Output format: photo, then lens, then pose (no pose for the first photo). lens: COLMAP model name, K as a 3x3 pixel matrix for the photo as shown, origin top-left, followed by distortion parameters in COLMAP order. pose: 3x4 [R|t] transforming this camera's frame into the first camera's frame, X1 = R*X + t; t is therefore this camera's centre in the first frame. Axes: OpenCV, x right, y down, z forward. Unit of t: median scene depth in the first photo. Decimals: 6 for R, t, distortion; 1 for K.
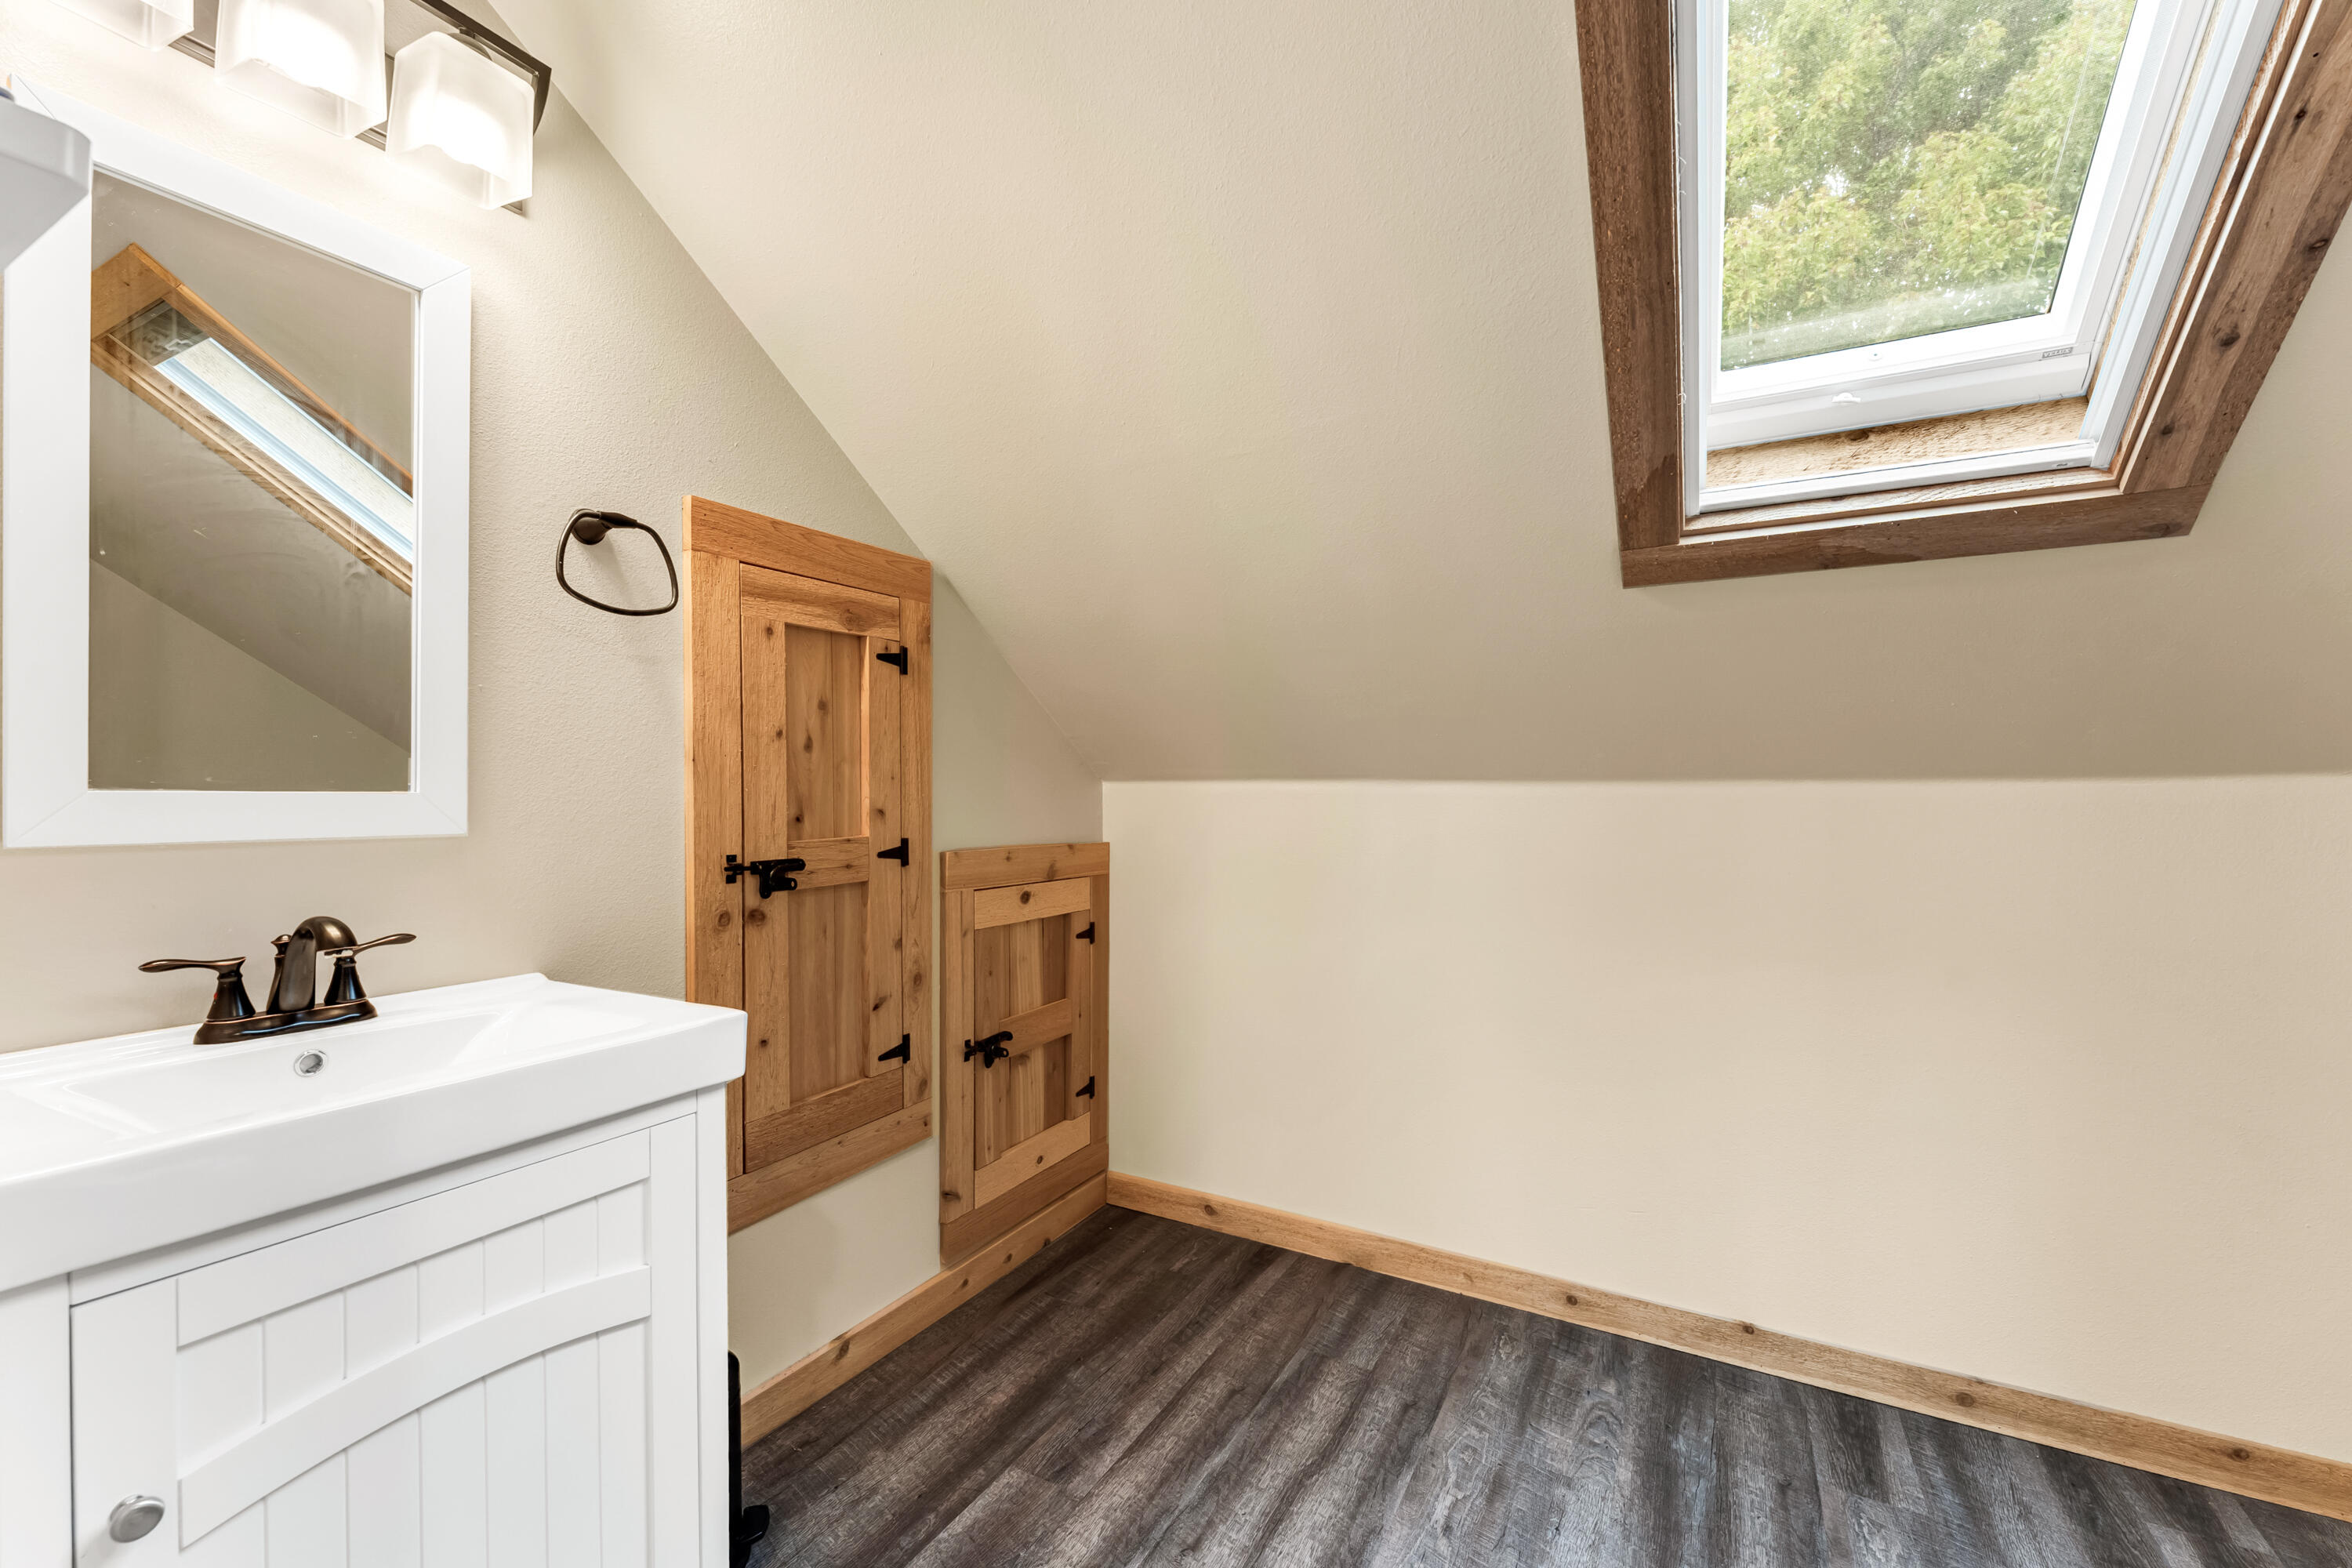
lens RADIAL K [[952.5, 0, 1180.0], [0, 952.5, 794.6], [0, 0, 1]] dist [-0.001736, 0.000400]
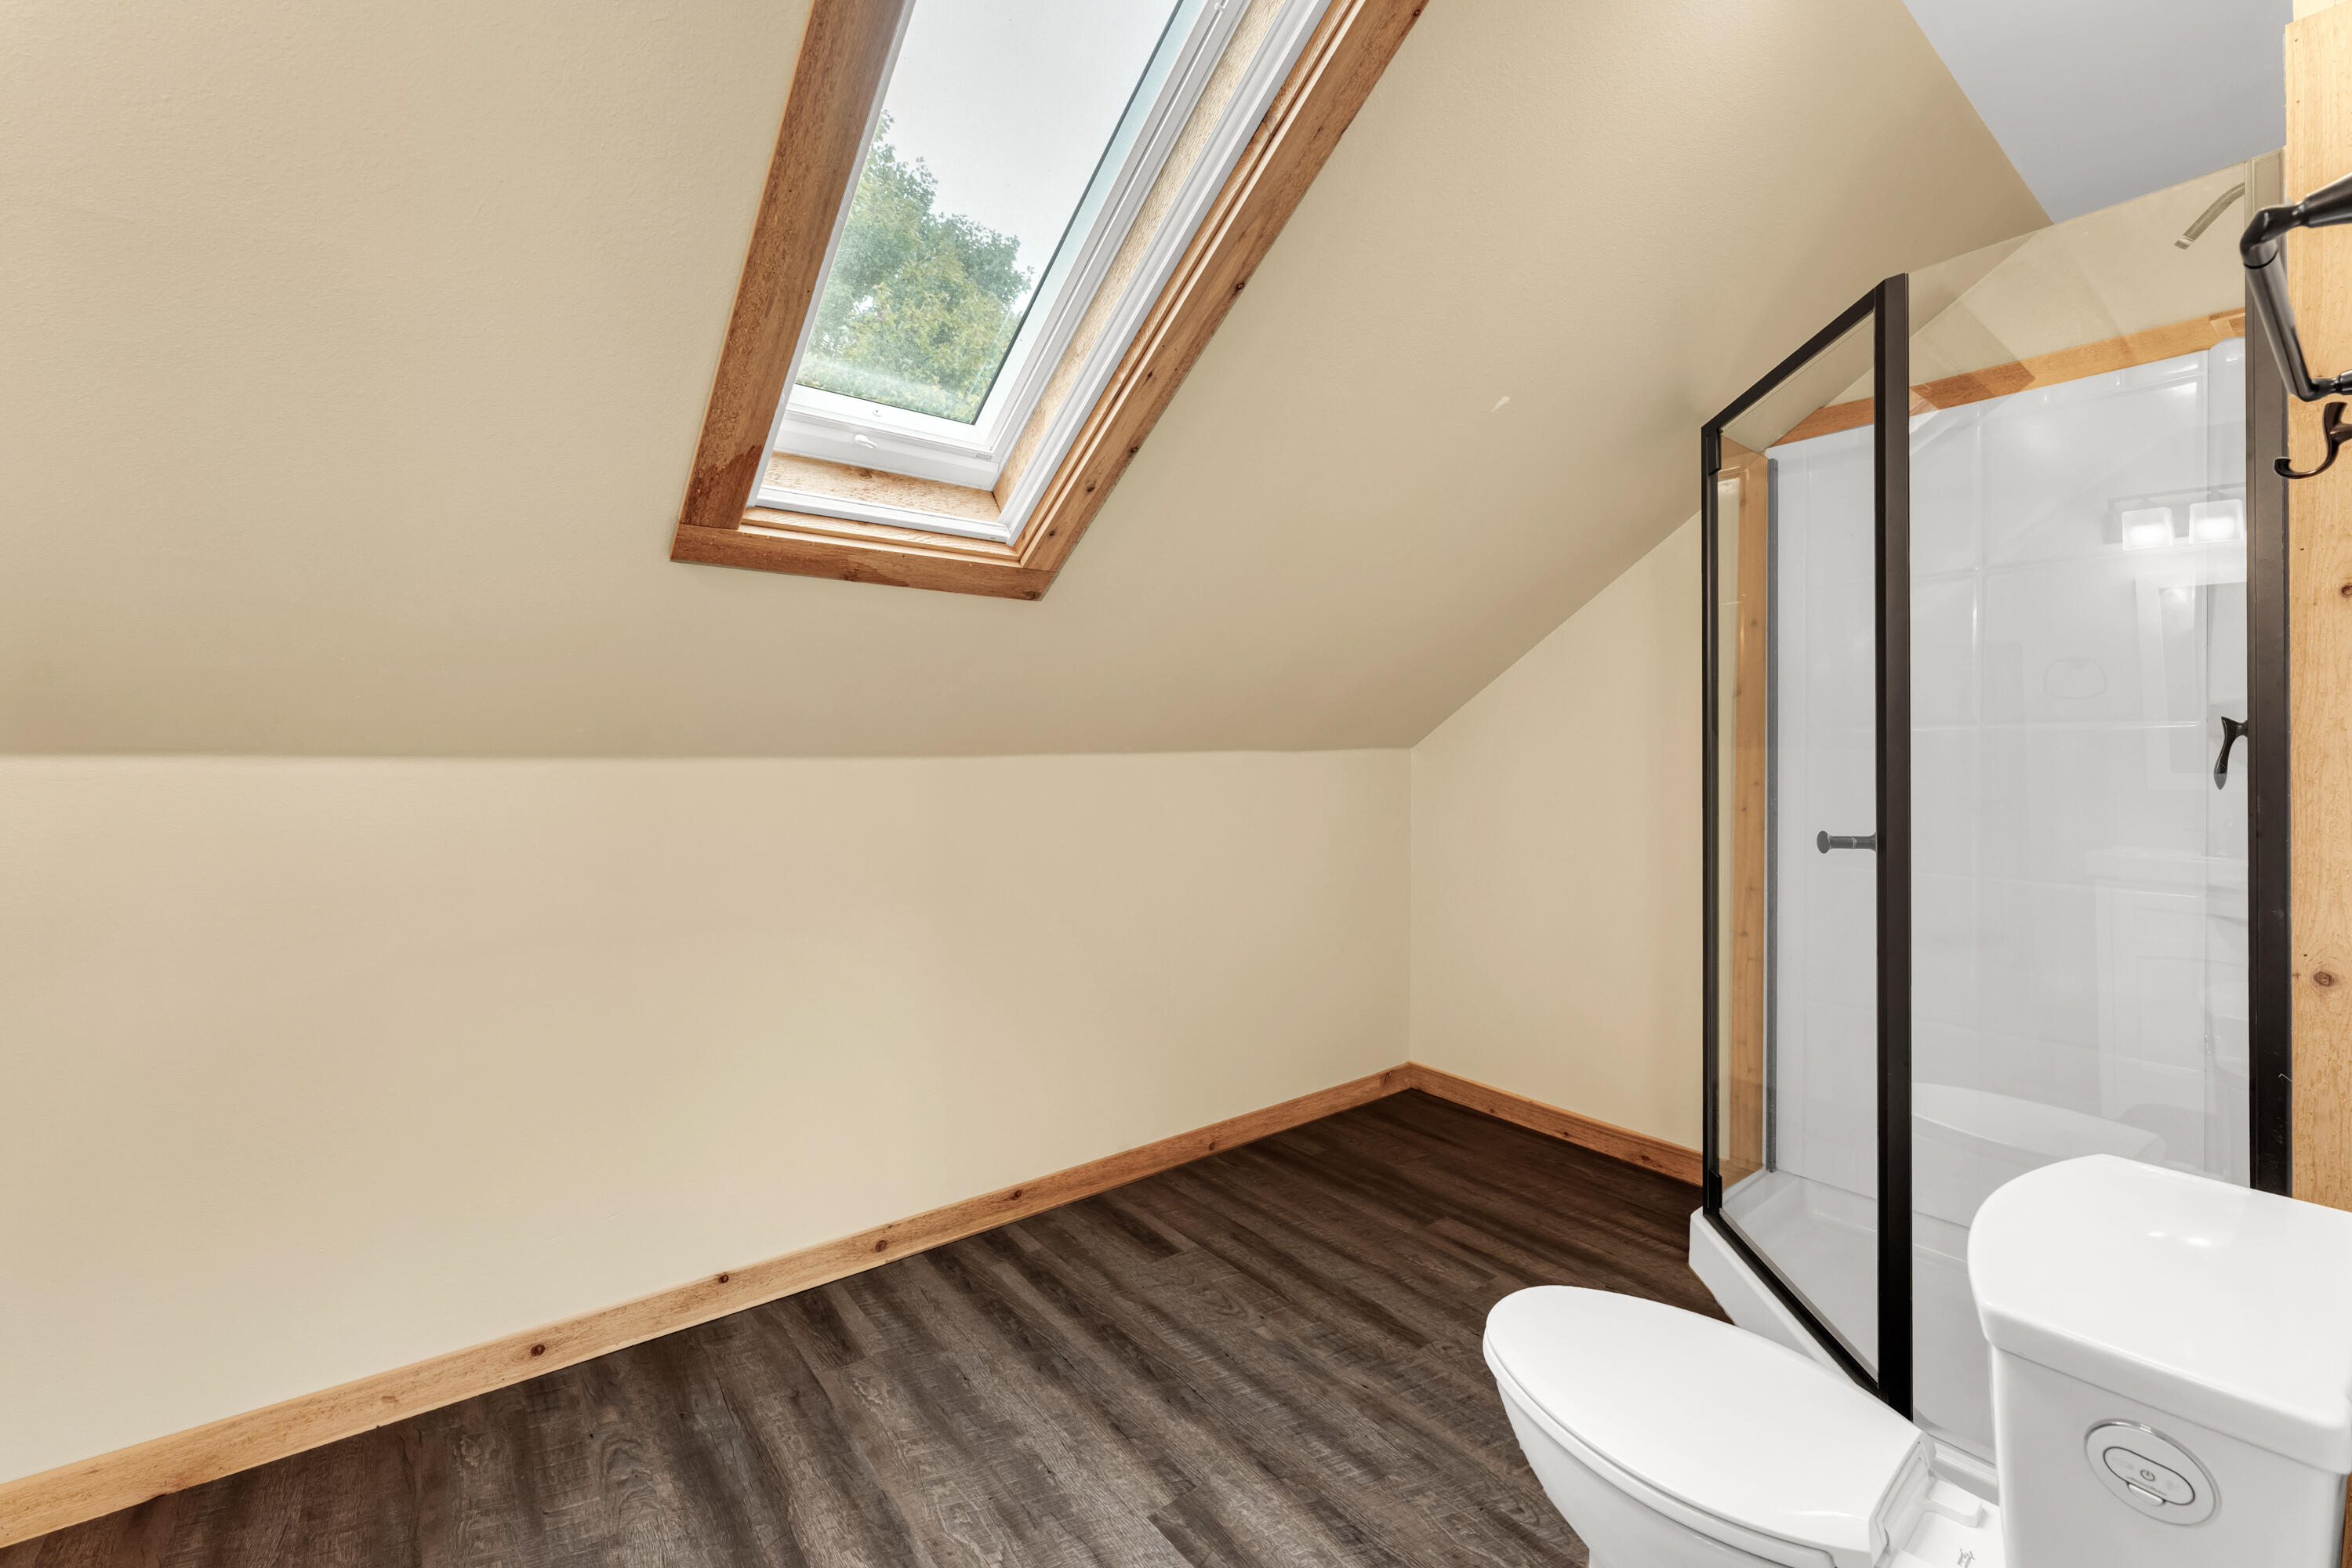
lens RADIAL K [[952.5, 0, 1124.7], [0, 952.5, 749.6], [0, 0, 1]] dist [-0.001736, 0.000400]
pose [[0.417656, 0.005395, 0.908589, -0.207546], [0.006905, 0.999935, -0.009111, -0.013451], [-0.908579, 0.010079, 0.417591, 0.175158]]
